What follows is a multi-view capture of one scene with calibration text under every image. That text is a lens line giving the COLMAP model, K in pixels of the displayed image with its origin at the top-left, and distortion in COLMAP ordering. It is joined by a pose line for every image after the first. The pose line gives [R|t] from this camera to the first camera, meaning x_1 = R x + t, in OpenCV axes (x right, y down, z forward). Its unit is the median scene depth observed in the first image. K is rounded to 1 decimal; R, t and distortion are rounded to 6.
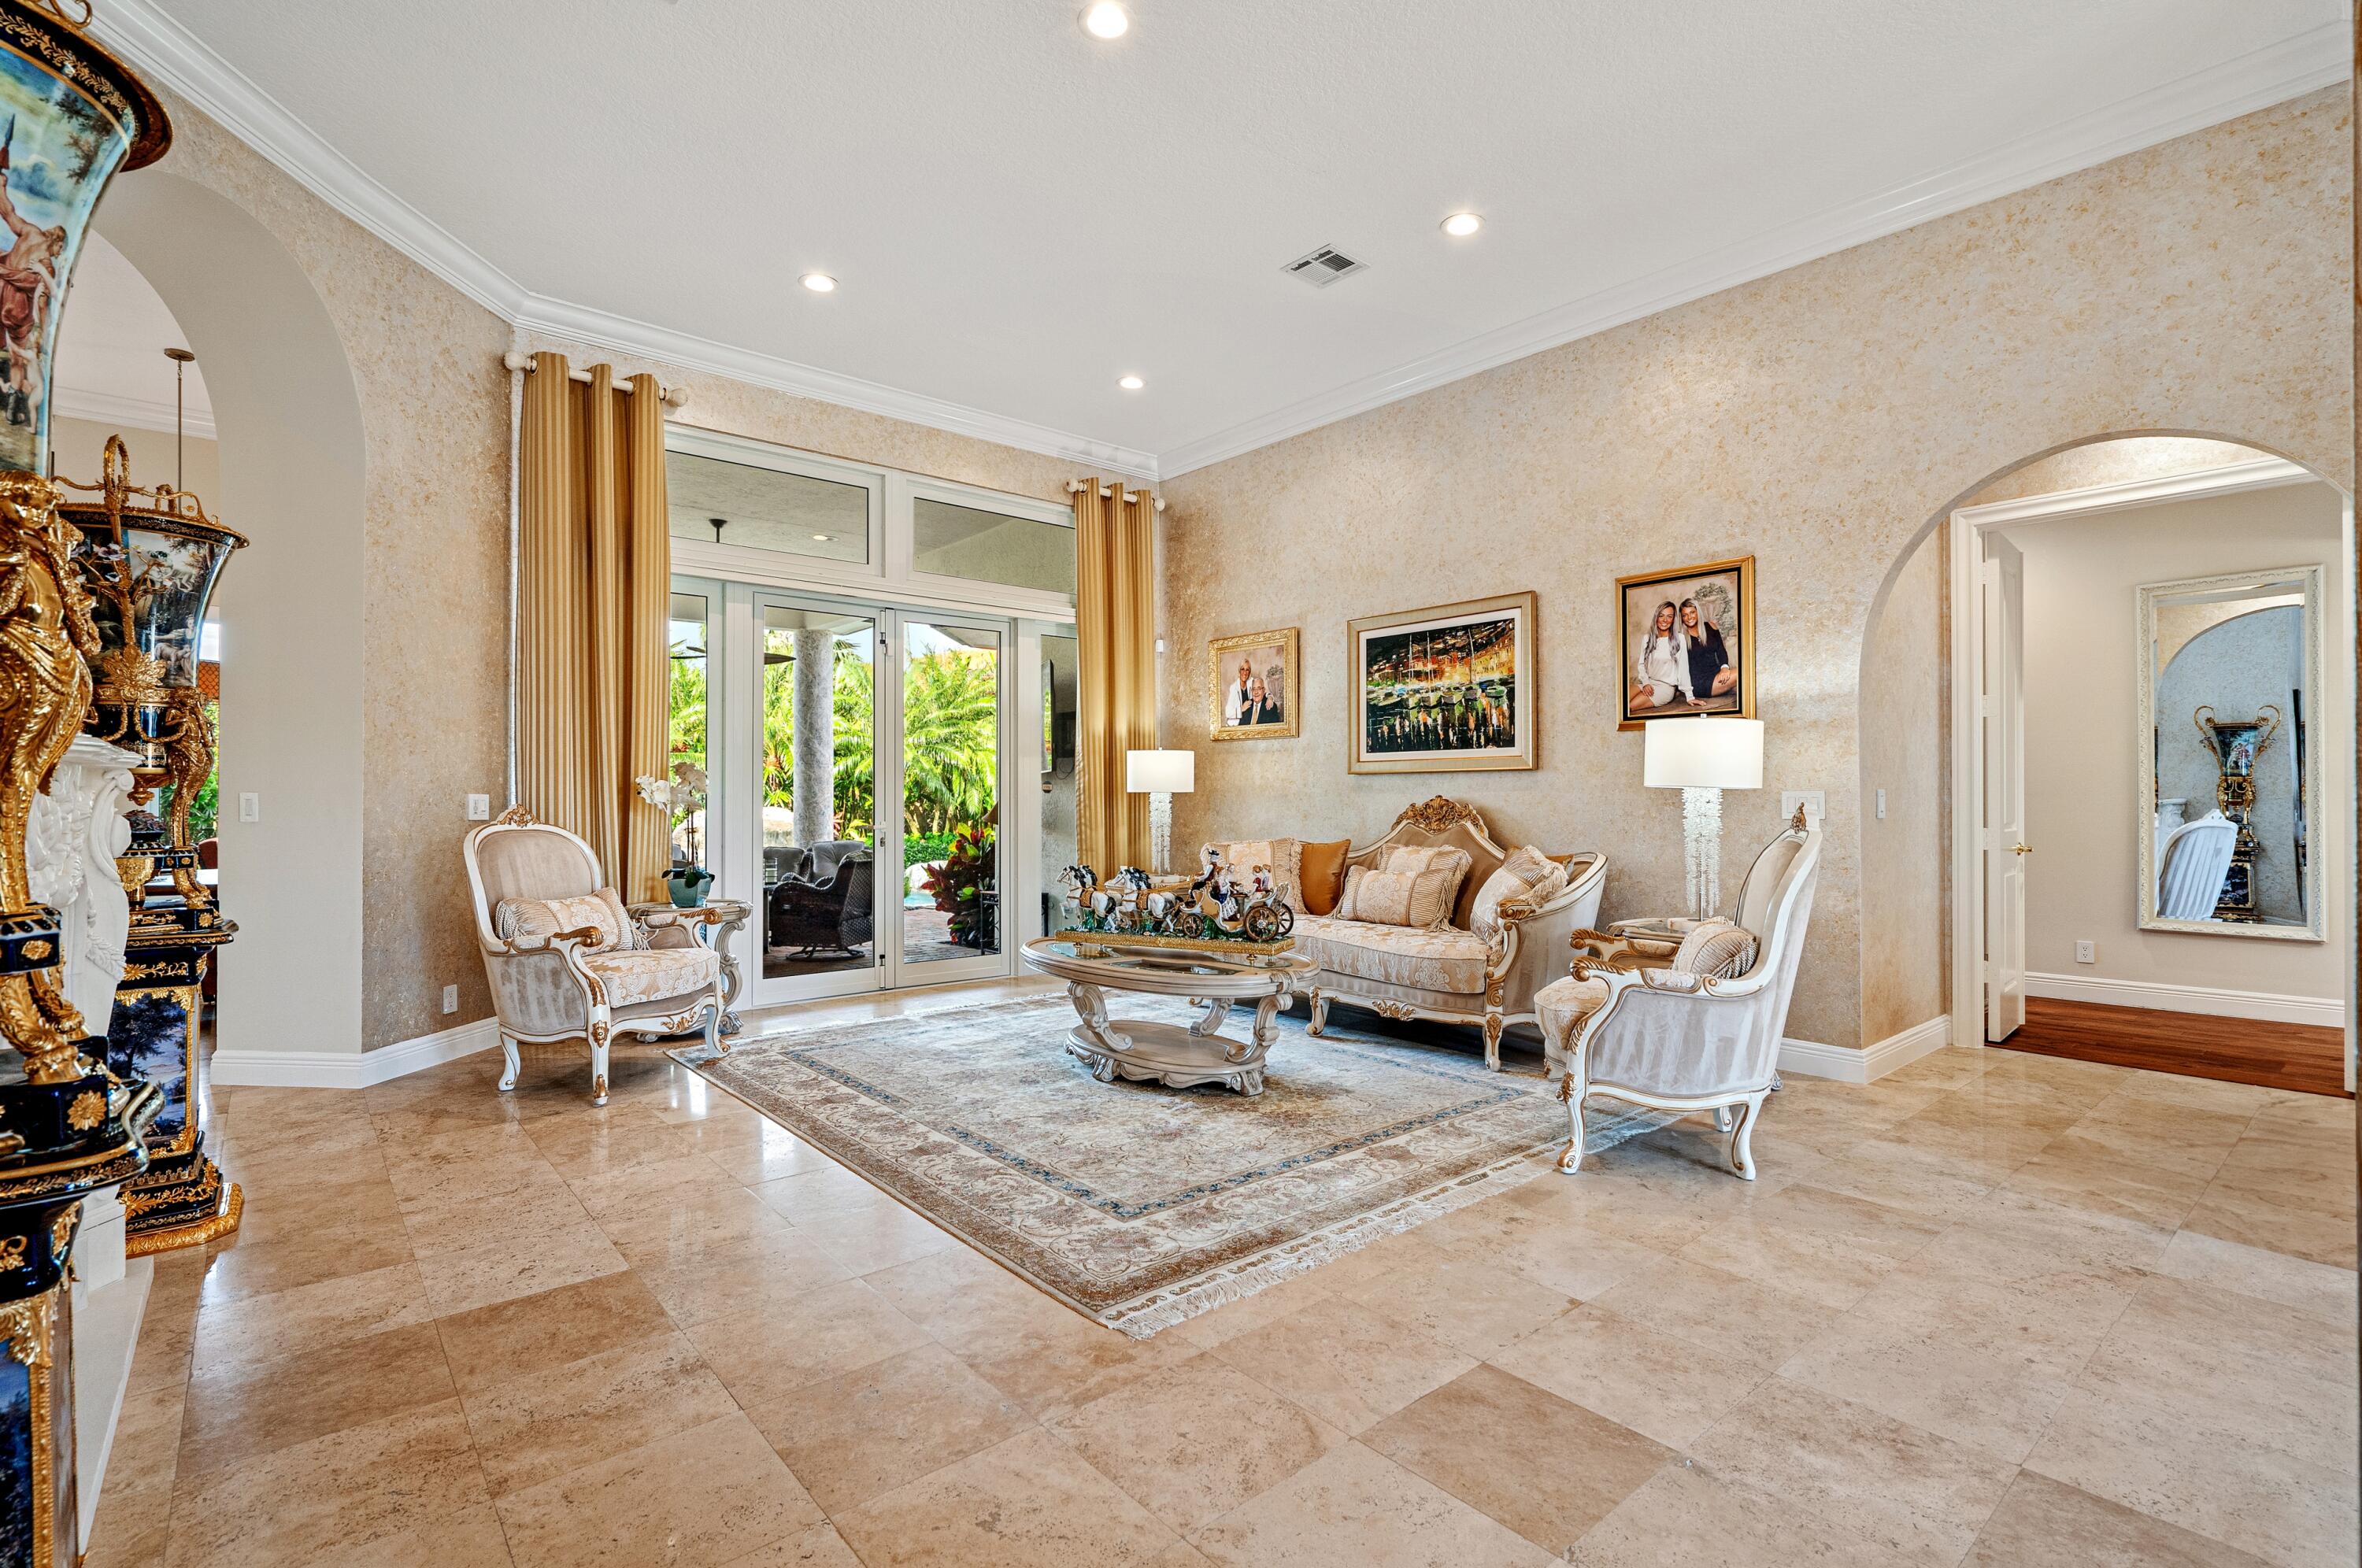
lens RADIAL K [[1088.6, 0, 1175.0], [0, 1088.6, 792.3], [0, 0, 1]] dist [-0.002829, 0.000758]
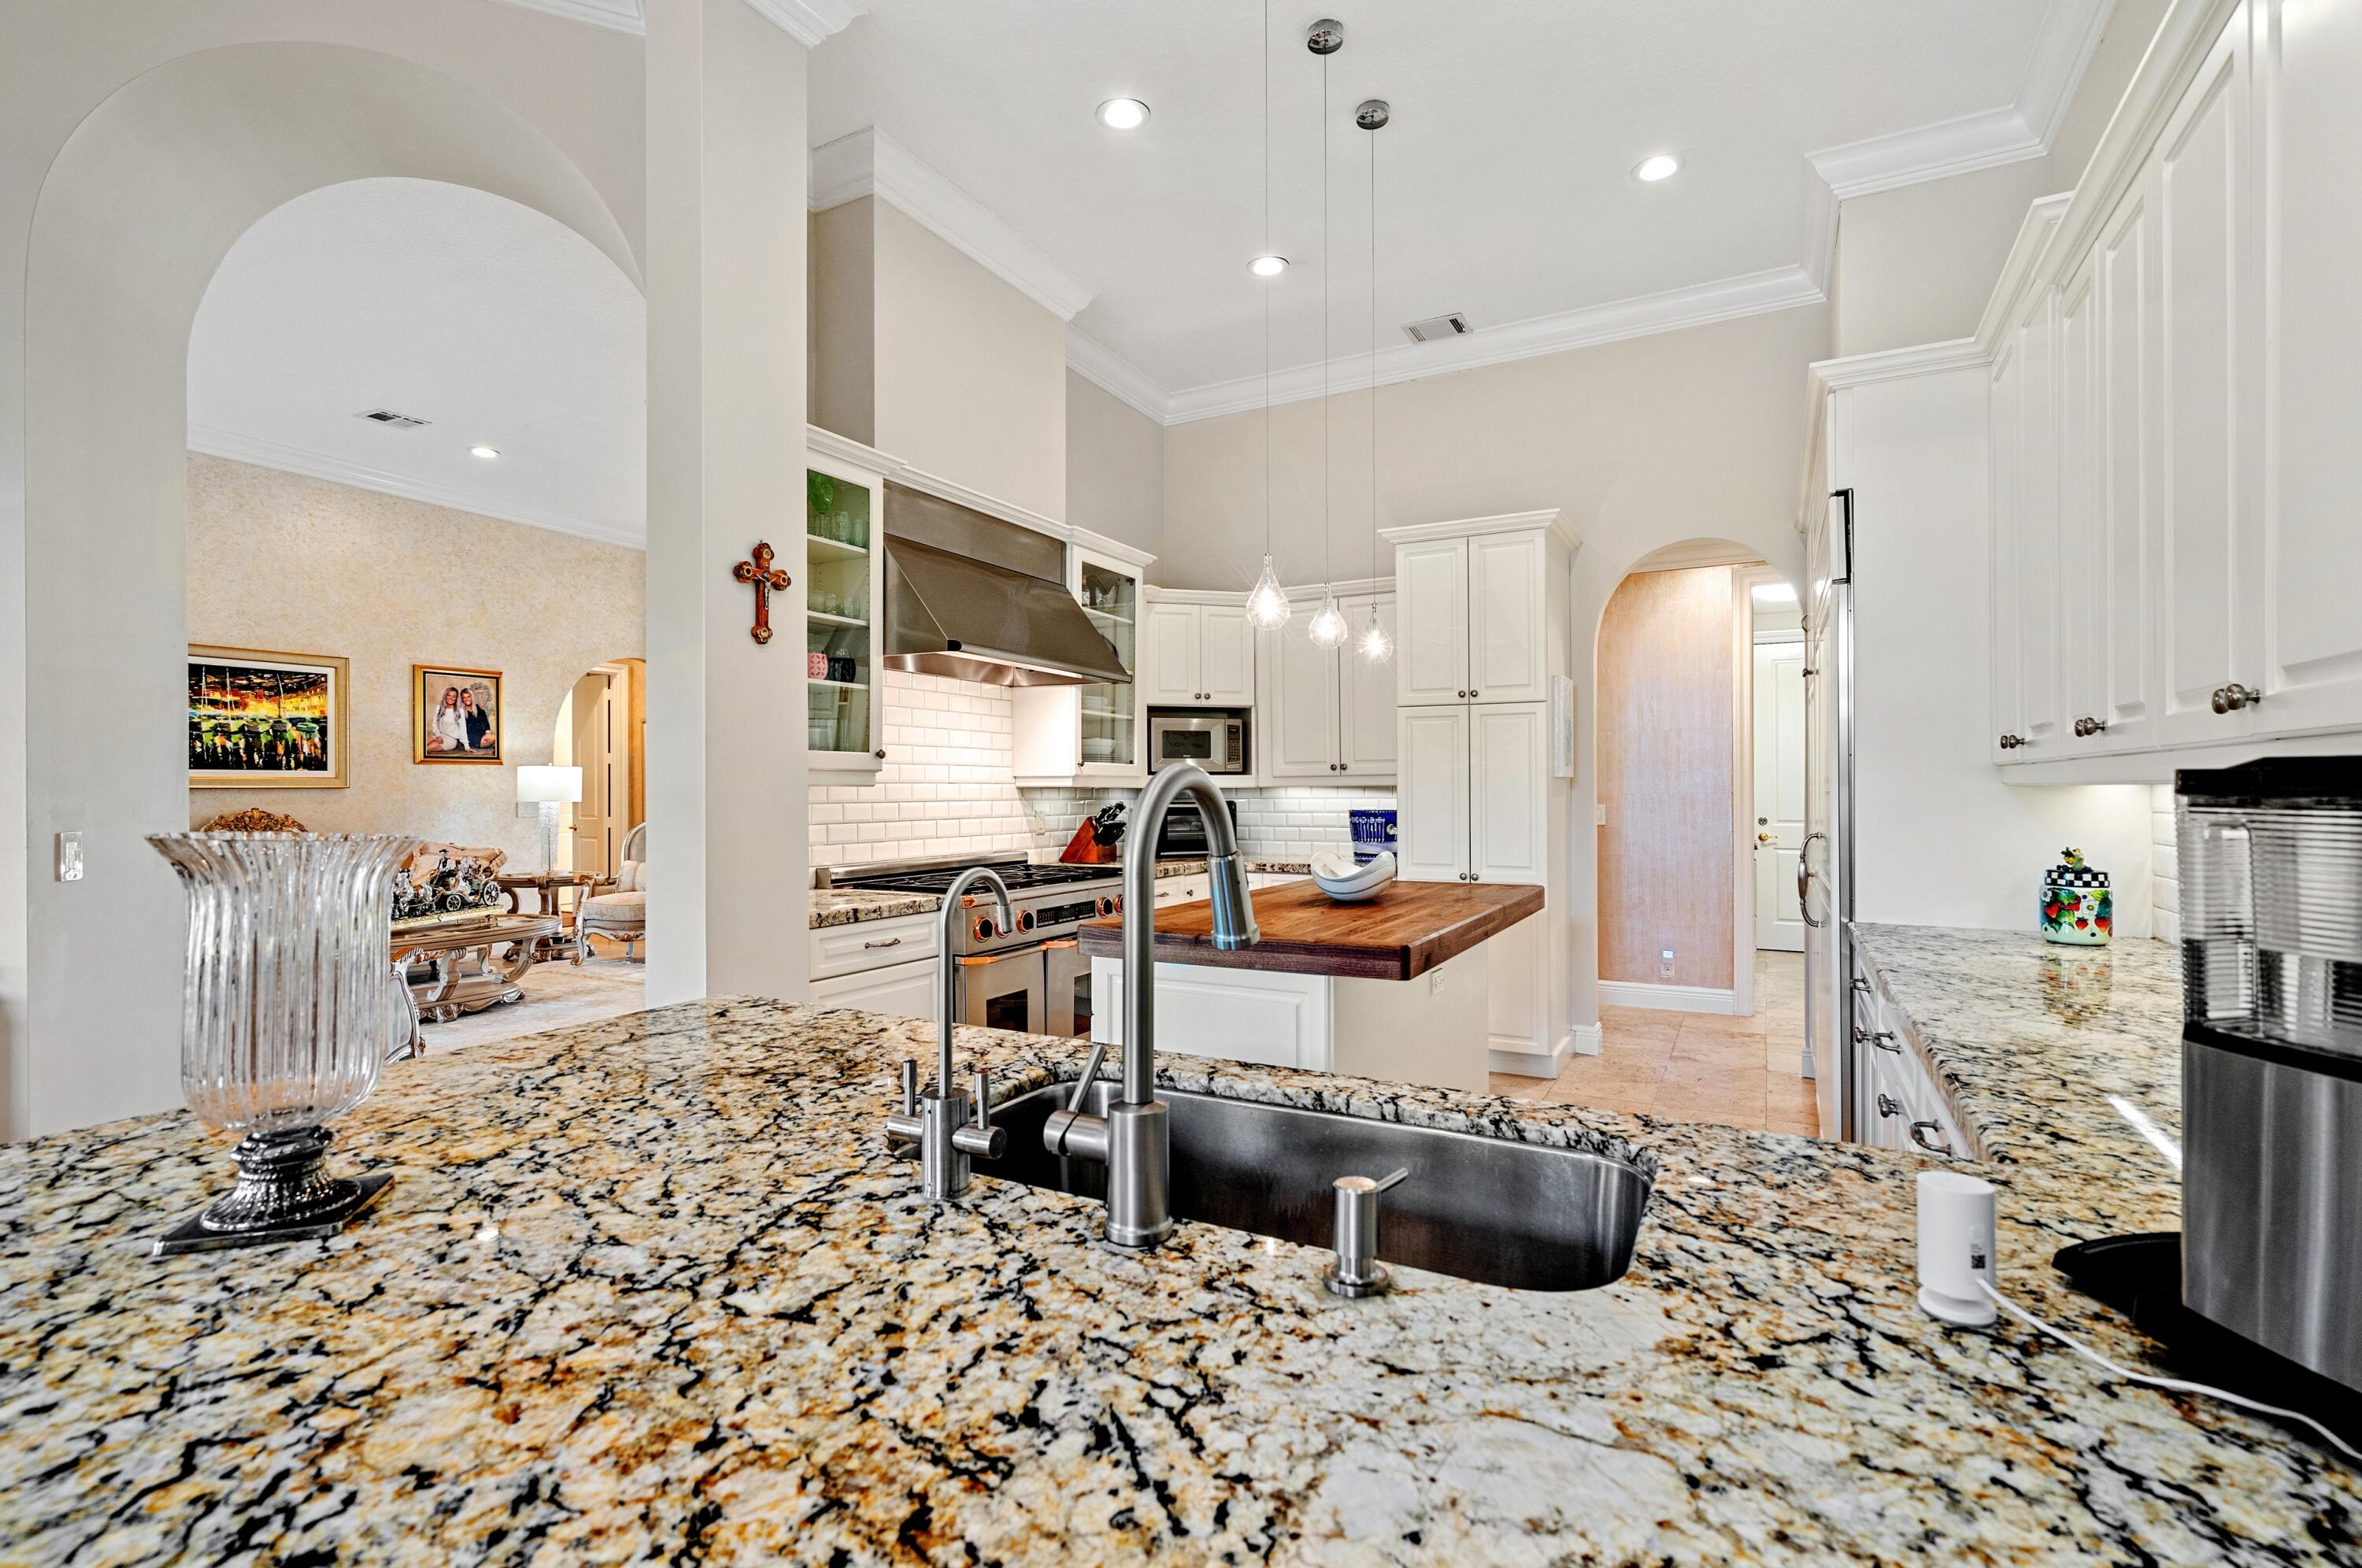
lens RADIAL K [[1088.6, 0, 1177.1], [0, 1088.6, 789.5], [0, 0, 1]] dist [-0.002829, 0.000758]
pose [[-0.357112, -0.000878, 0.934061, -1.271989], [-0.001662, 0.999999, 0.000304, -0.020131], [-0.934060, -0.001444, -0.357113, 0.489297]]
